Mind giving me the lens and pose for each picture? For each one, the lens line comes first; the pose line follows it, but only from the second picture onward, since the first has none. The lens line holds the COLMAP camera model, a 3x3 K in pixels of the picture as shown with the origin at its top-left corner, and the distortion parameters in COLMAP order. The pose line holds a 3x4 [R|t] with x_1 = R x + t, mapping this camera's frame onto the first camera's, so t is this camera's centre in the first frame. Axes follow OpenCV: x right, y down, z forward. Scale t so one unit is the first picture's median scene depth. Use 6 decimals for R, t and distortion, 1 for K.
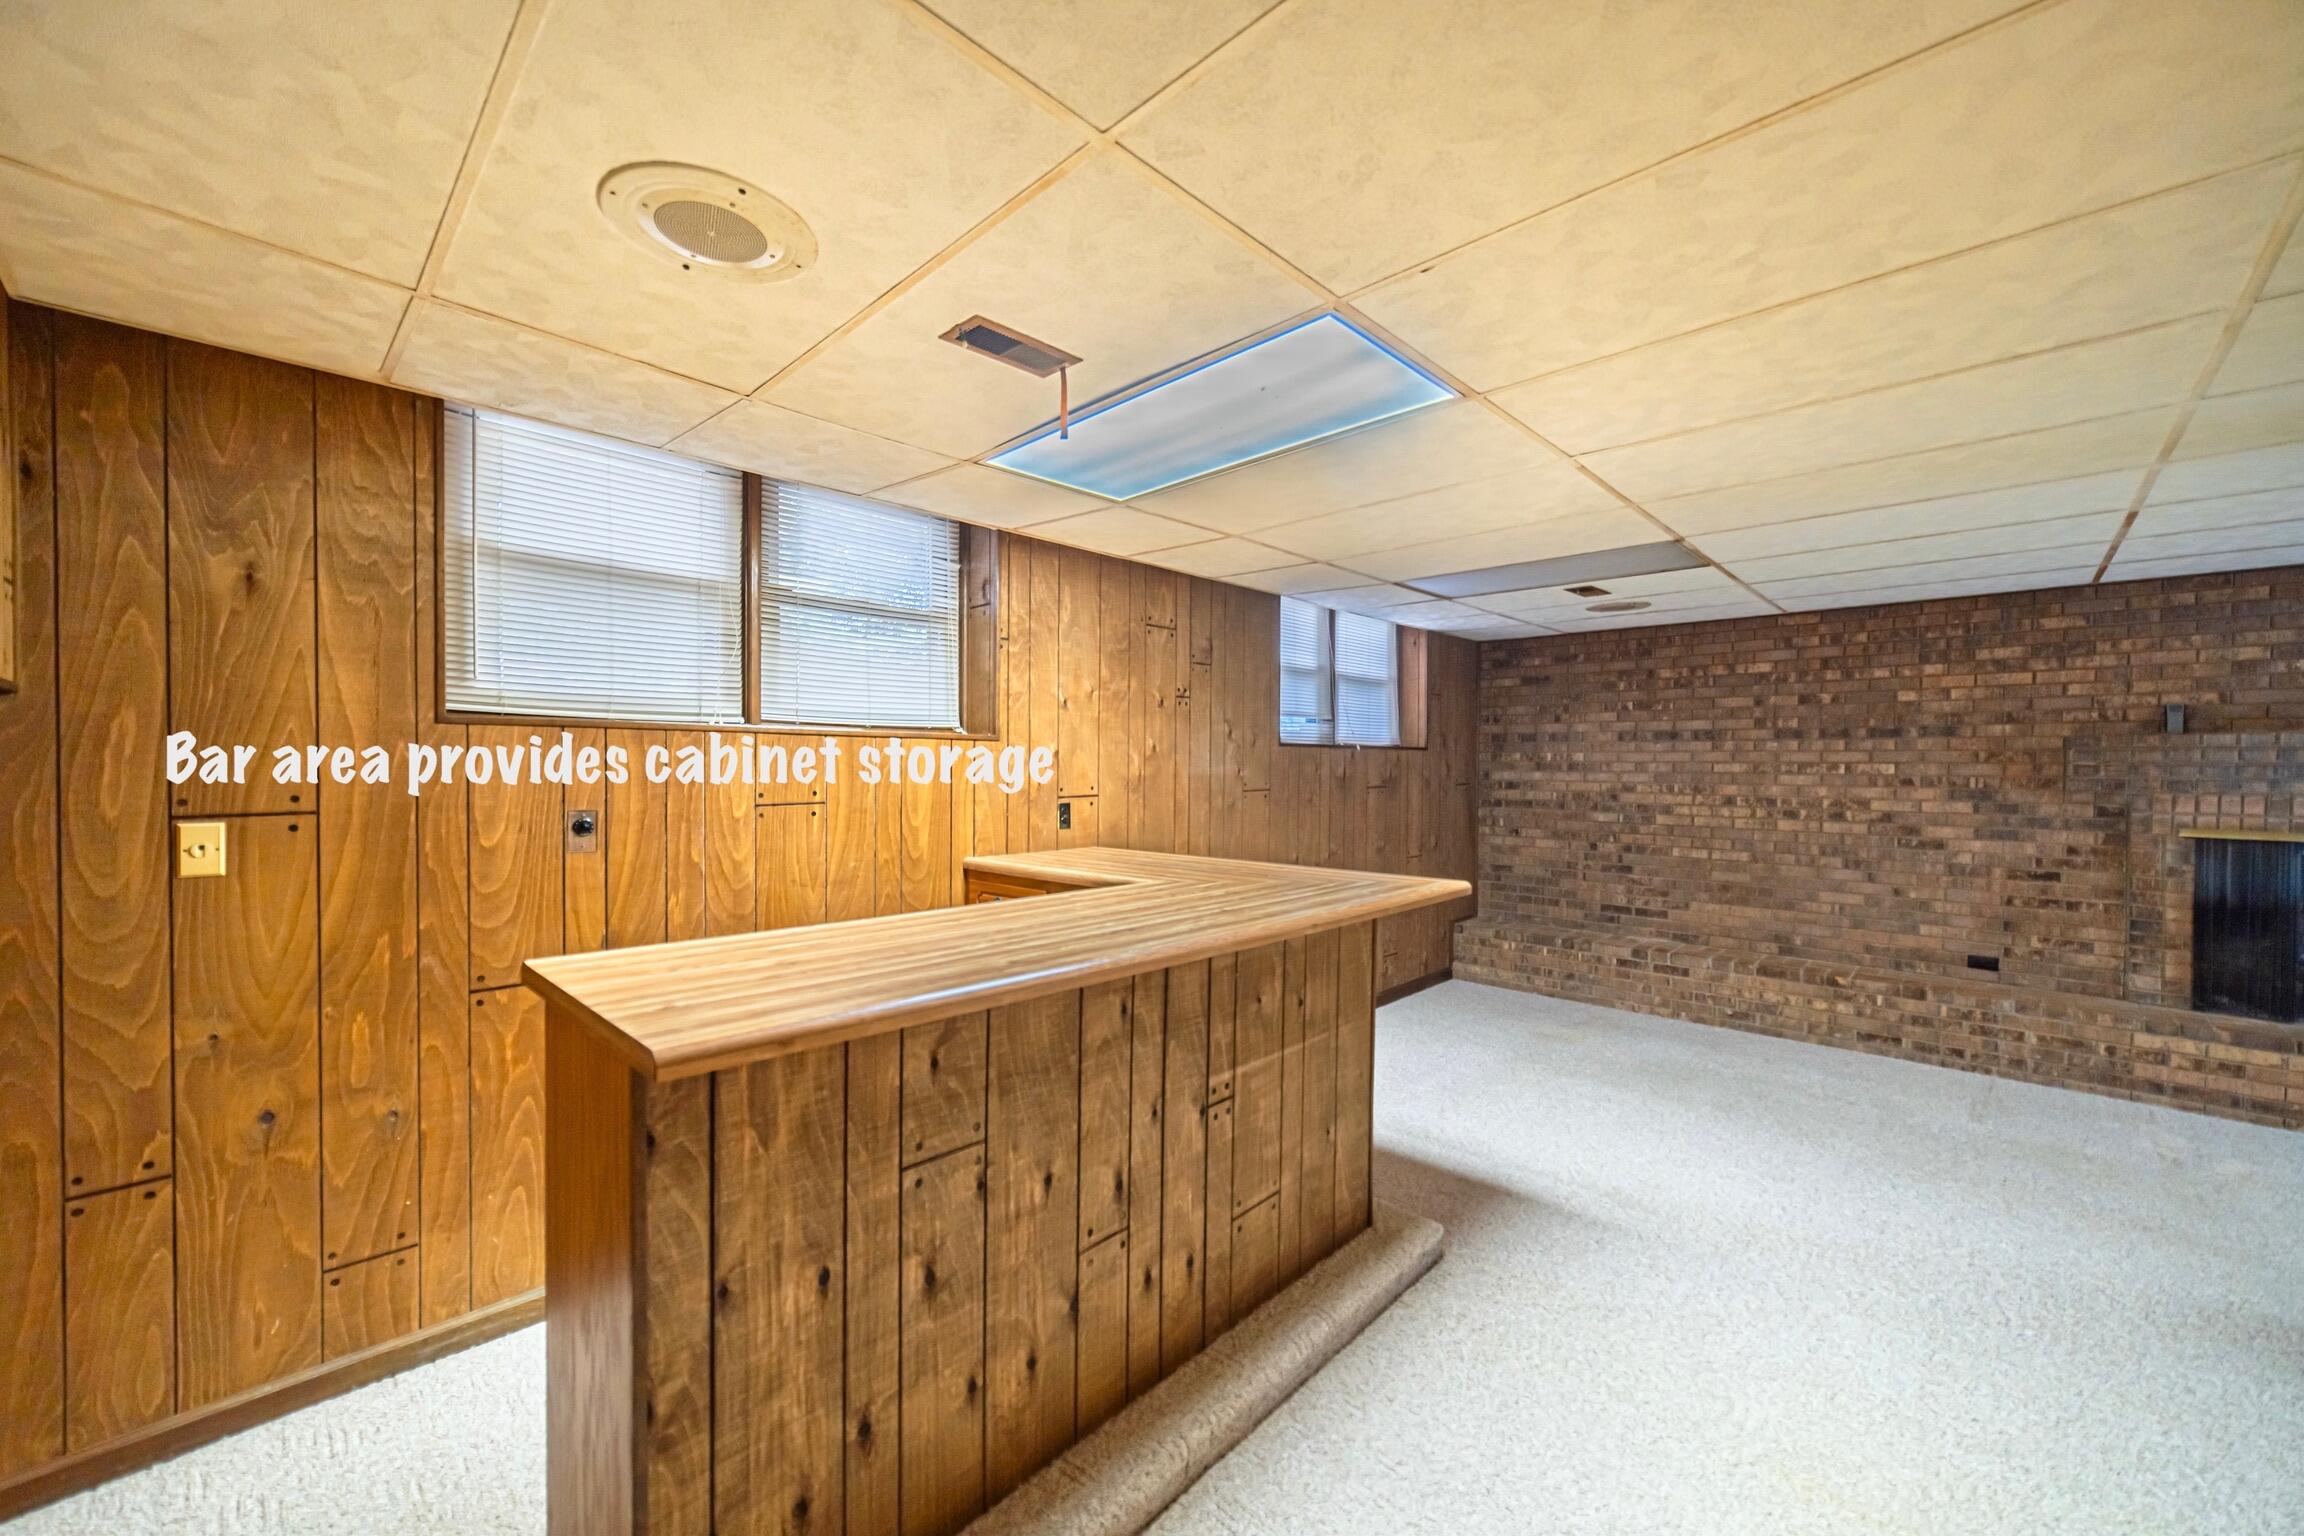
lens RADIAL K [[883.2, 0, 1140.0], [0, 883.2, 769.1], [0, 0, 1]] dist [-0.001931, 0.002197]
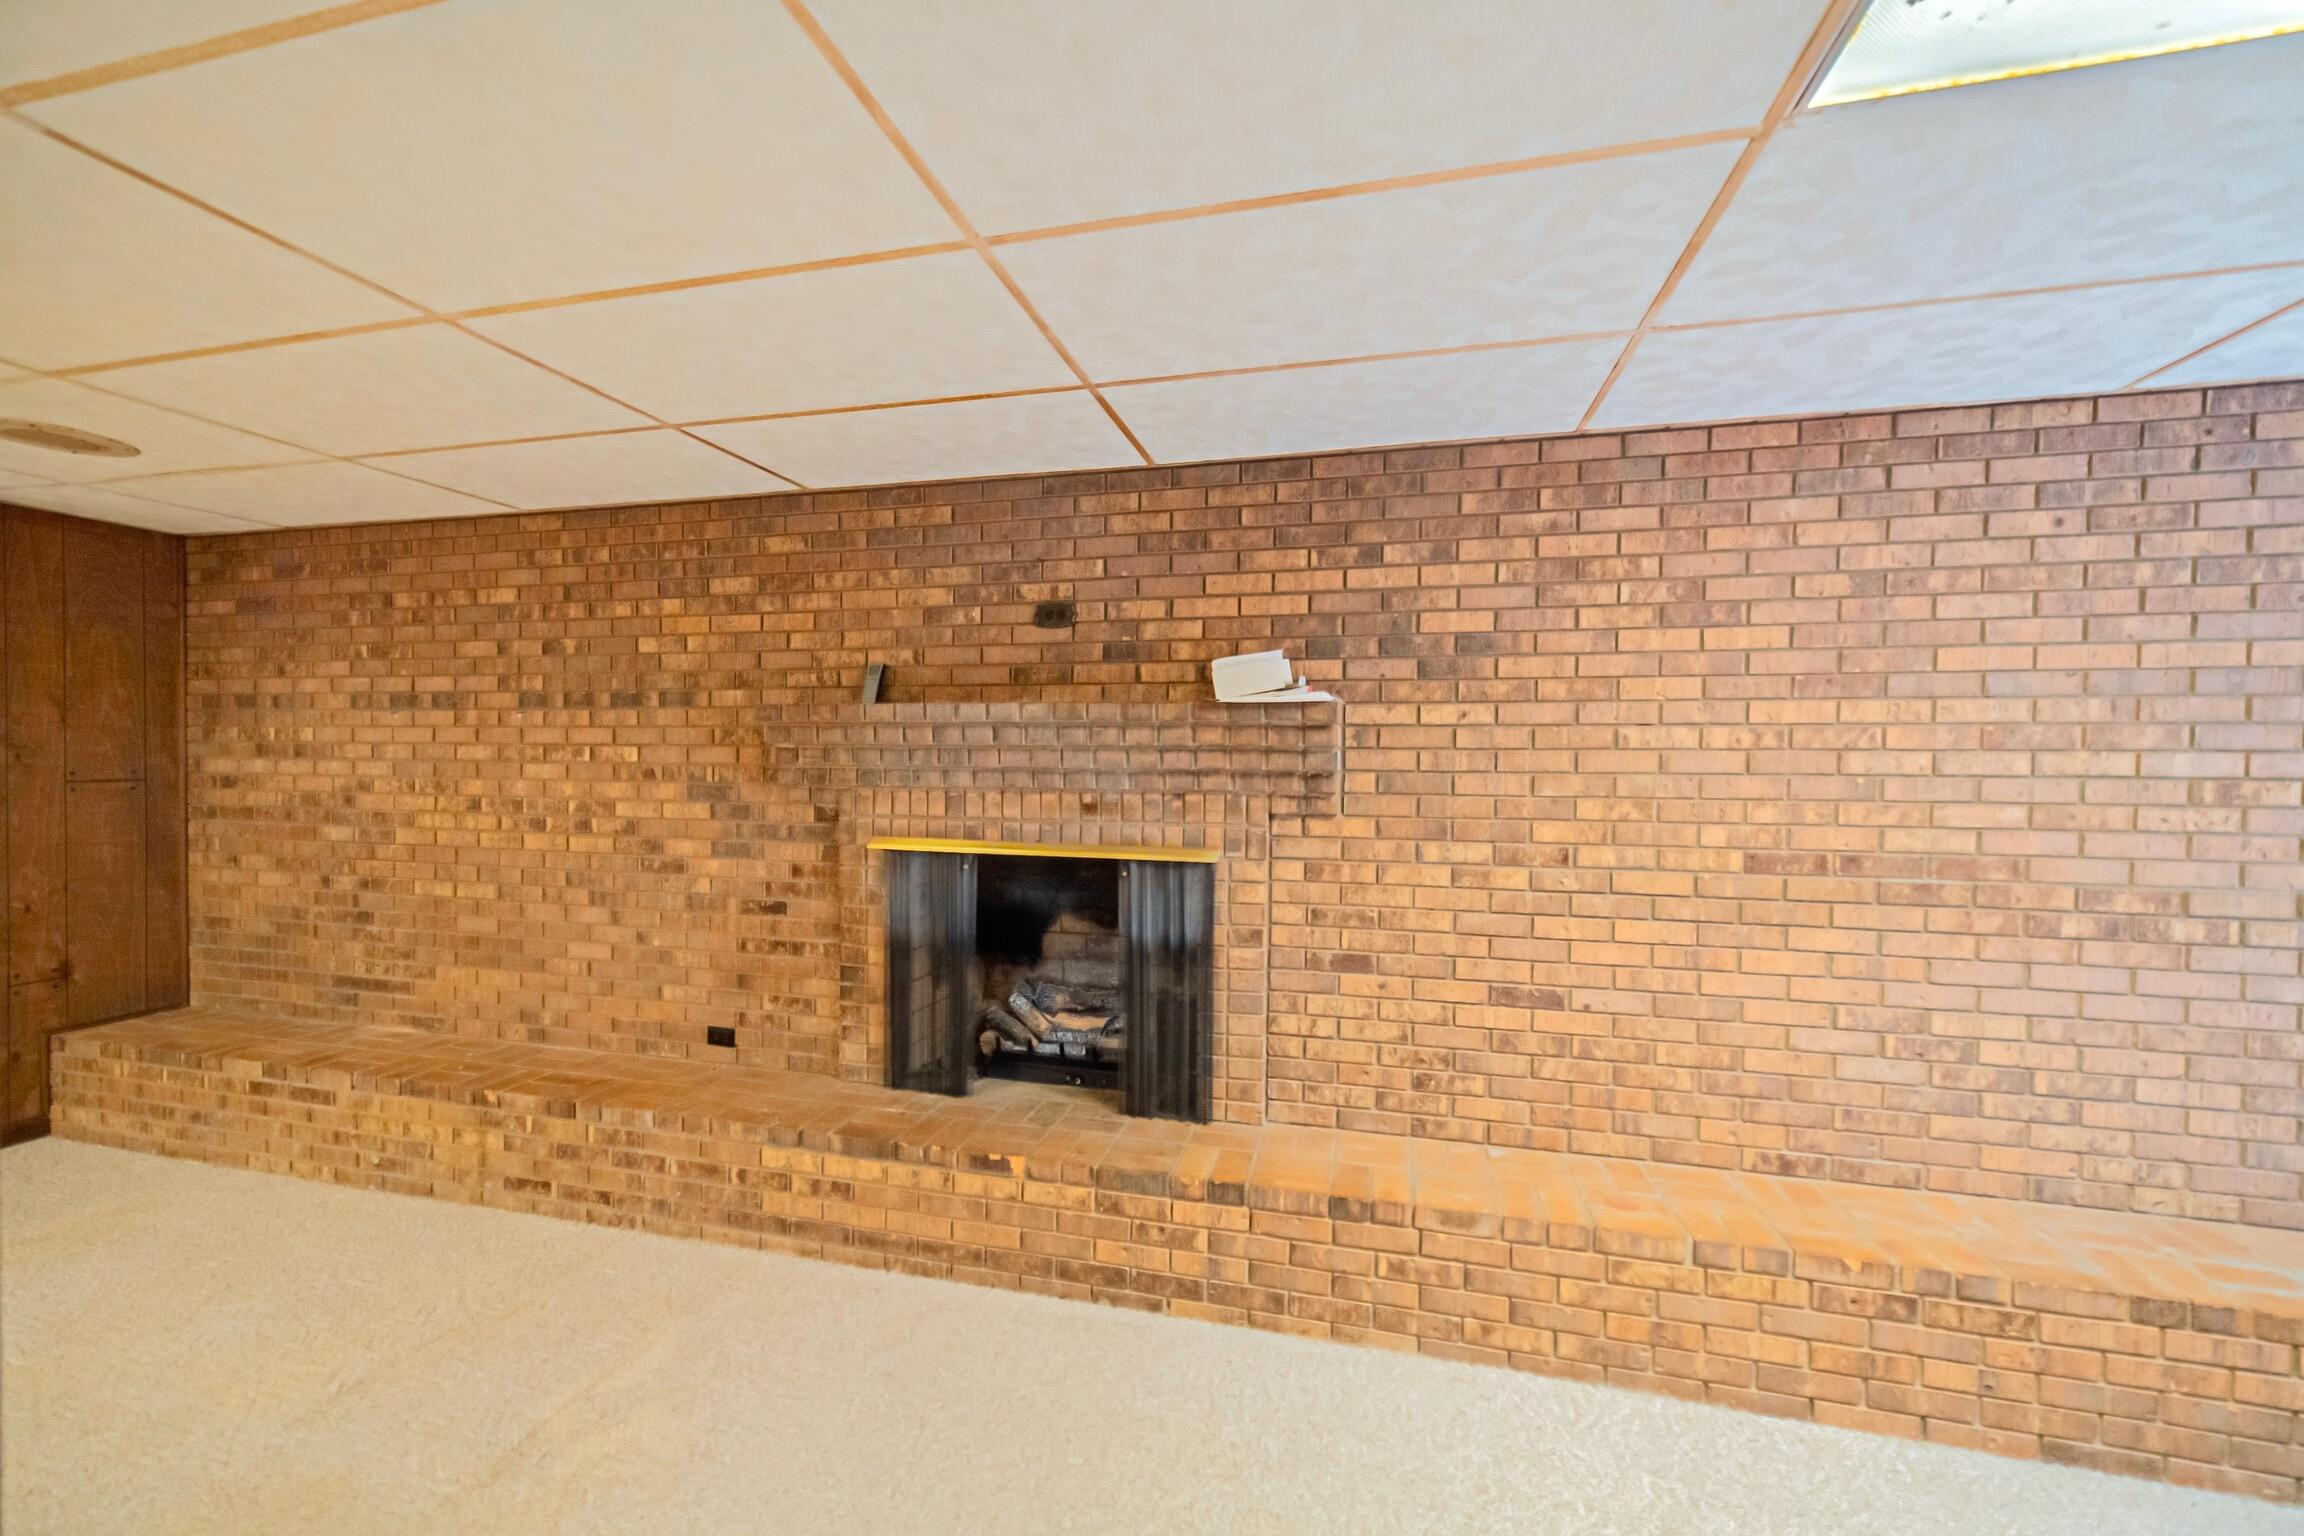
lens RADIAL K [[883.2, 0, 1169.0], [0, 883.2, 767.9], [0, 0, 1]] dist [-0.001931, 0.002197]
pose [[0.859399, 0.002474, 0.511300, 0.876412], [-0.003367, 0.999994, 0.000822, 0.008454], [-0.511295, -0.002428, 0.859402, 0.225840]]
